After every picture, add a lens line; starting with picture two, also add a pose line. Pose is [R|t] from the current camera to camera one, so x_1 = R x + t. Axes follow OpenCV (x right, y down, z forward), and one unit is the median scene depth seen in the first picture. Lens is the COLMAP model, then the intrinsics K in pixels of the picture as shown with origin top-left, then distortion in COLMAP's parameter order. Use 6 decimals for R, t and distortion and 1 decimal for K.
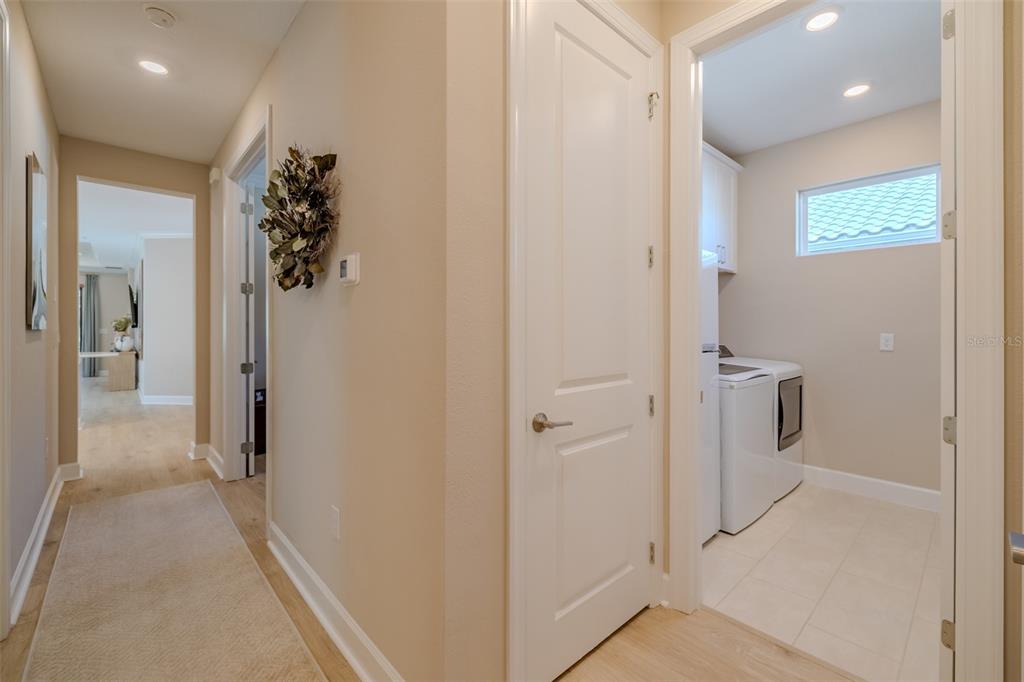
lens RADIAL K [[441.1, 0, 516.8], [0, 441.1, 324.9], [0, 0, 1]] dist [-0.000148, -0.000101]
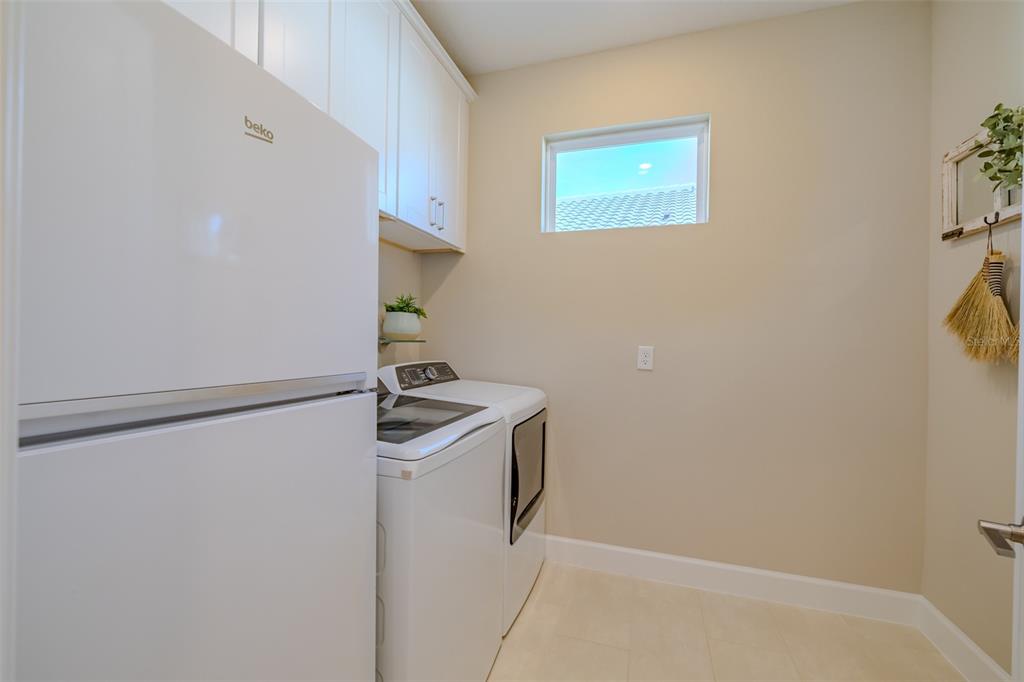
lens RADIAL K [[437.8, 0, 512.0], [0, 437.8, 319.1], [0, 0, 1]] dist [-0.000789, 0.000056]
pose [[0.877833, 0.032403, 0.477870, 0.279864], [-0.016956, 0.999186, -0.036605, 0.005008], [-0.478667, 0.024030, 0.877668, 0.439451]]
